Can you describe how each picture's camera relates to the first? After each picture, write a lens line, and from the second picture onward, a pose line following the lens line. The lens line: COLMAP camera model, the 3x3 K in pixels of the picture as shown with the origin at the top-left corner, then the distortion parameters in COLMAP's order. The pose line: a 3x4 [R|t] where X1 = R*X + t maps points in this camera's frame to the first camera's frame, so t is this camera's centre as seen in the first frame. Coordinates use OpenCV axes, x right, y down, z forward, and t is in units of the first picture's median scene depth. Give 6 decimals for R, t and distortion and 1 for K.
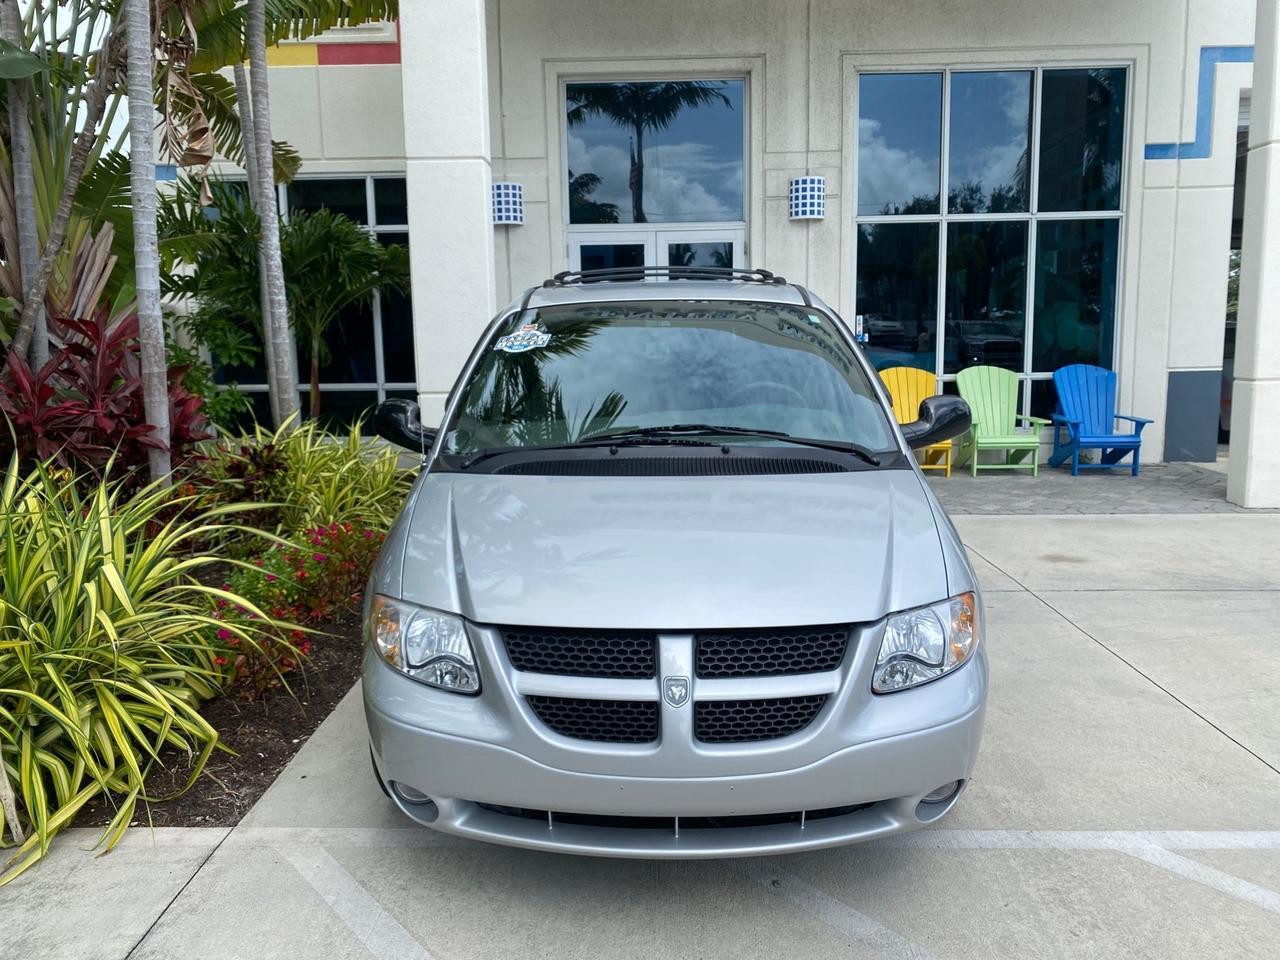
lens RADIAL K [[978.2, 0, 640.0], [0, 978.2, 480.0], [0, 0, 1]] dist [0.041957, -0.057519]
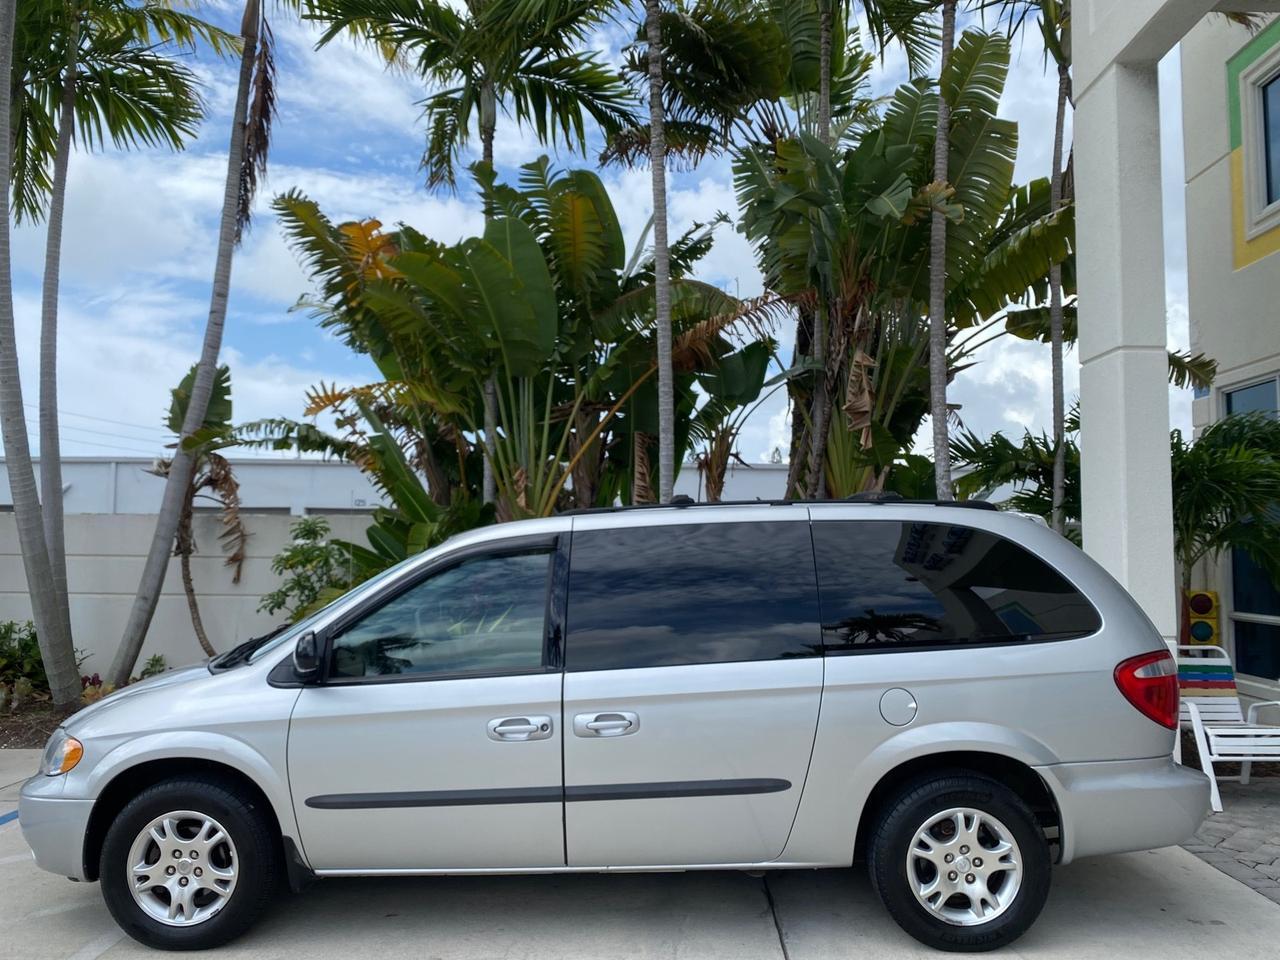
lens RADIAL K [[987.5, 0, 637.3], [0, 987.5, 468.8], [0, 0, 1]] dist [-0.000564, 0.007486]
pose [[-0.004745, -0.066236, -0.997793, 0.984721], [-0.152096, 0.986243, -0.064746, -0.172981], [0.988354, 0.151453, -0.014754, 0.952041]]
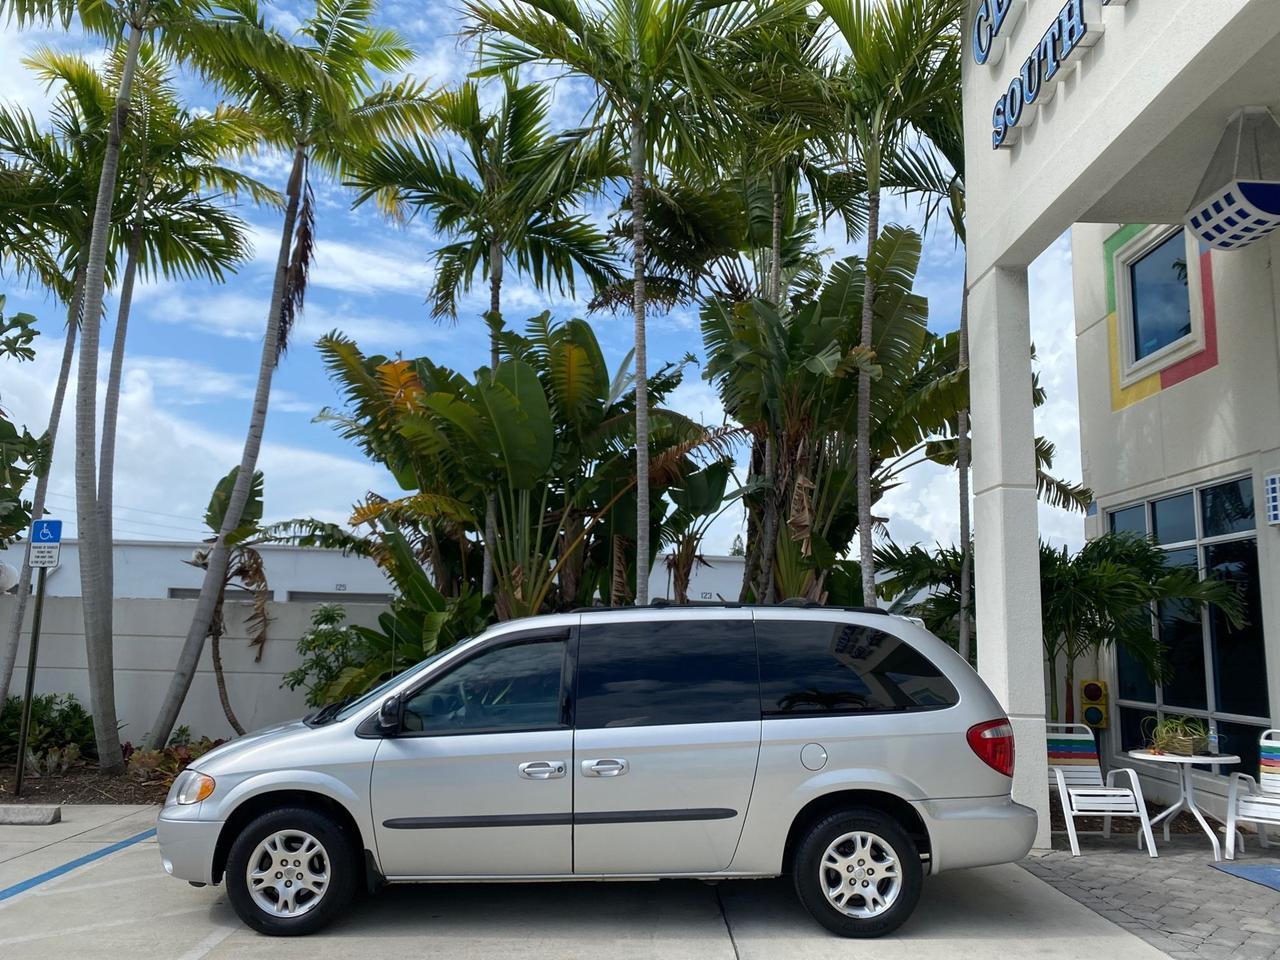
lens RADIAL K [[981.4, 0, 636.0], [0, 981.4, 476.5], [0, 0, 1]] dist [0.031997, -0.039667]
pose [[0.033885, -0.143644, -0.989049, 1.297907], [-0.167561, 0.974793, -0.147314, -0.177719], [0.985279, 0.170718, 0.008962, 0.917514]]
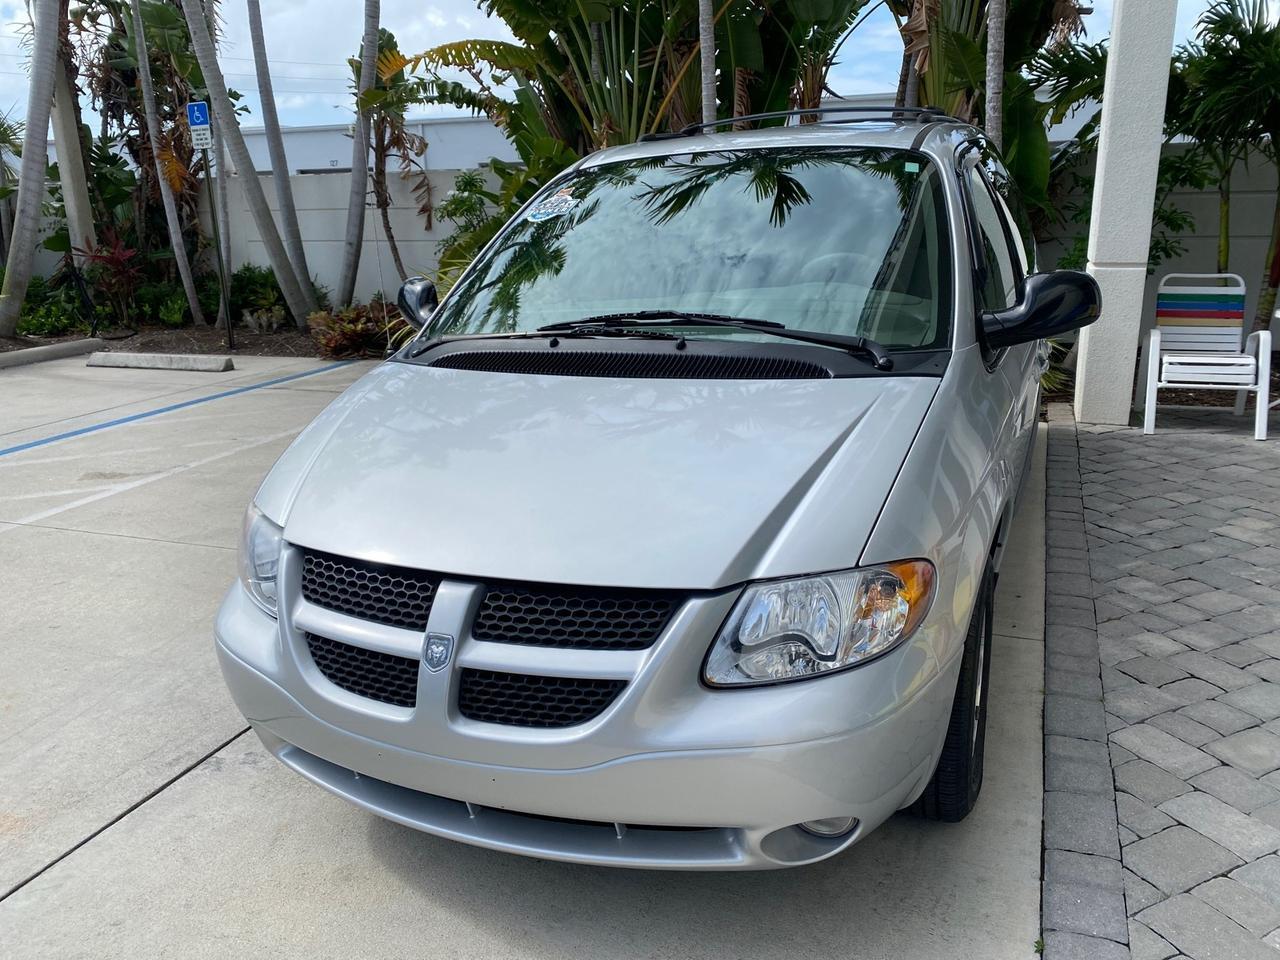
lens RADIAL K [[986.9, 0, 637.9], [0, 986.9, 474.4], [0, 0, 1]] dist [0.006469, -0.000853]
pose [[-0.352044, 0.274950, -0.894688, 1.095593], [-0.106008, 0.938018, 0.329978, -0.237201], [0.929961, 0.211011, -0.301077, 1.457549]]
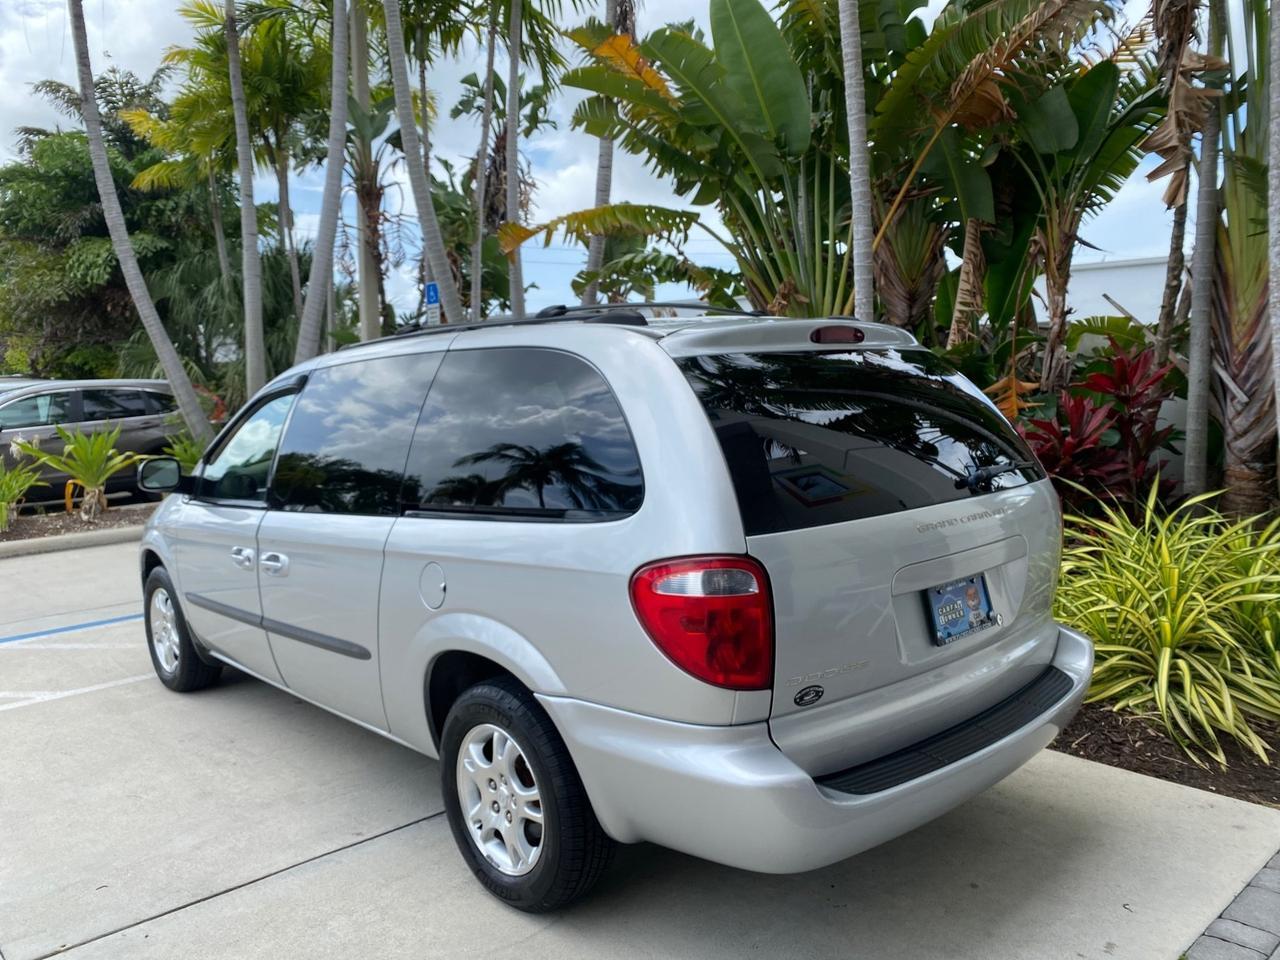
lens RADIAL K [[990.4, 0, 634.9], [0, 990.4, 474.4], [0, 0, 1]] dist [0.003448, -0.000877]
pose [[-0.726154, 0.099358, -0.680315, 0.528683], [-0.070185, 0.973621, 0.217108, -0.277639], [0.683941, 0.205402, -0.700025, 1.657182]]
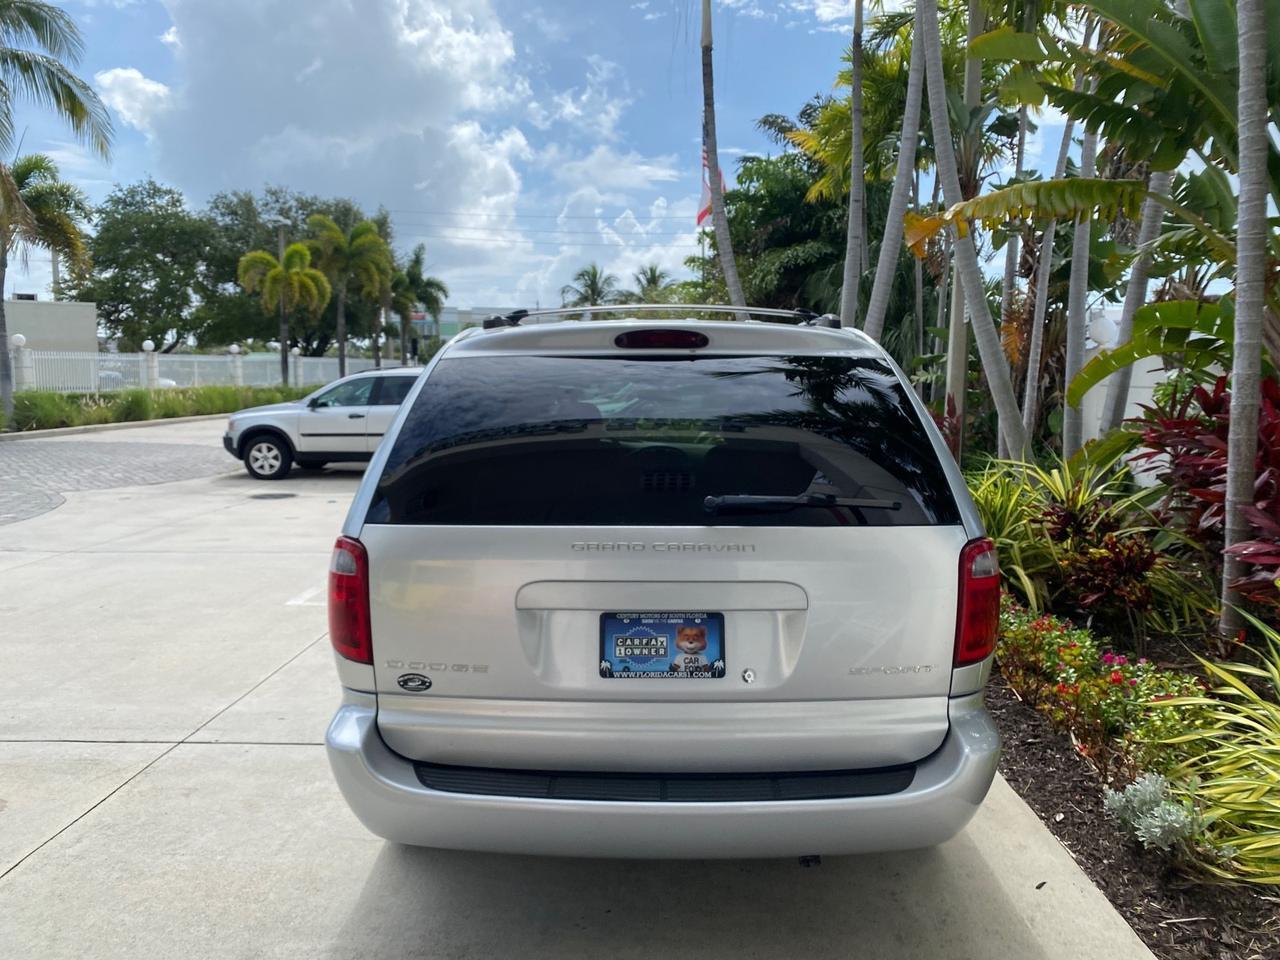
lens RADIAL K [[995.8, 0, 638.1], [0, 995.8, 488.4], [0, 0, 1]] dist [0.004850, 0.002431]
pose [[-0.999920, 0.012539, -0.001449, 0.046936], [0.011743, 0.966182, 0.257592, -0.301543], [0.004630, 0.257555, -0.966253, 1.866595]]
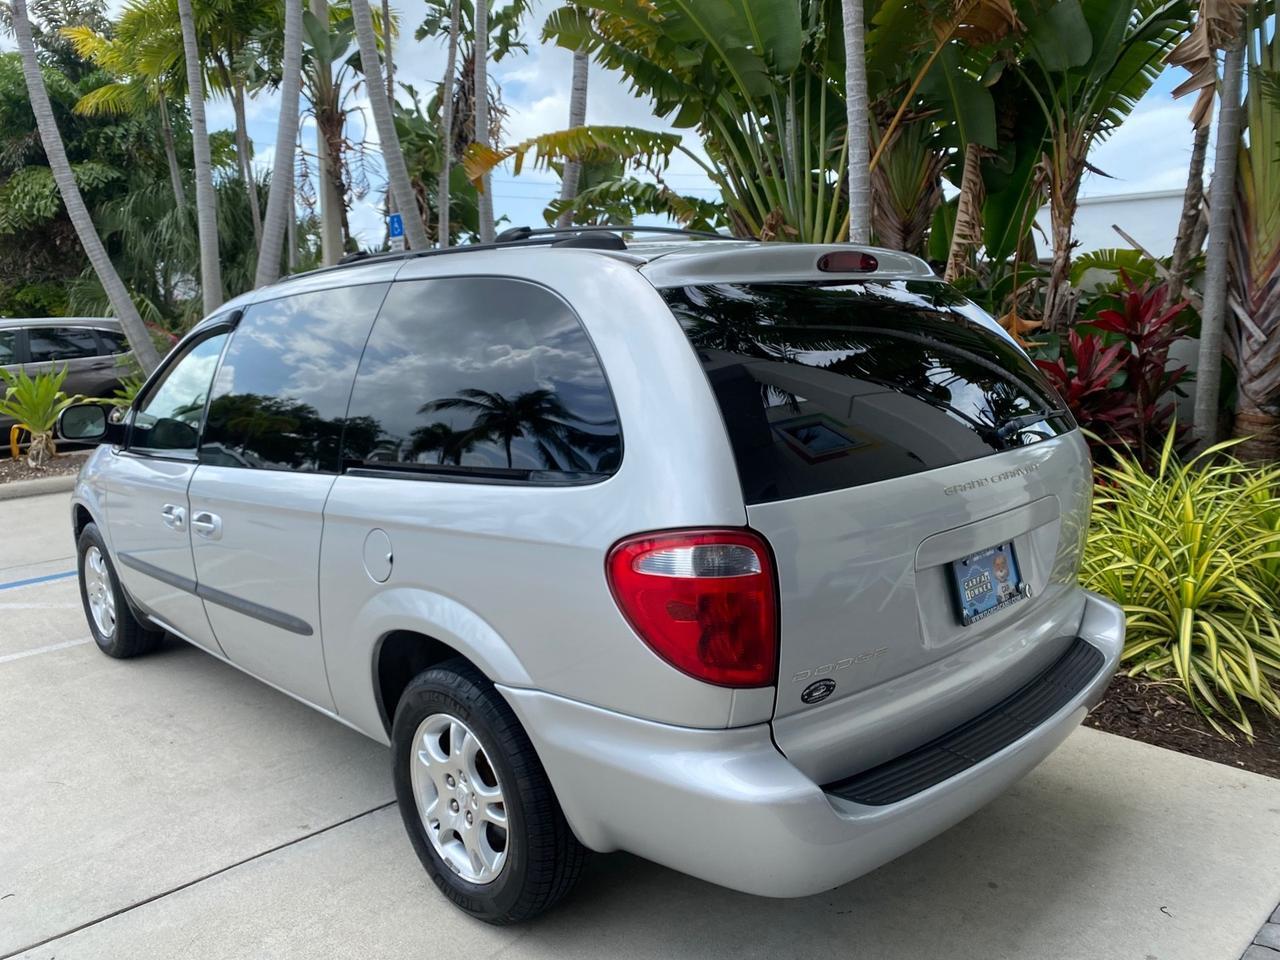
lens RADIAL K [[995.3, 0, 636.4], [0, 995.3, 473.4], [0, 0, 1]] dist [-0.001056, -0.001623]
pose [[-0.709536, 0.141741, -0.690267, 0.474129], [-0.073382, 0.959373, 0.272430, -0.266138], [0.700838, 0.243952, -0.670308, 1.601144]]
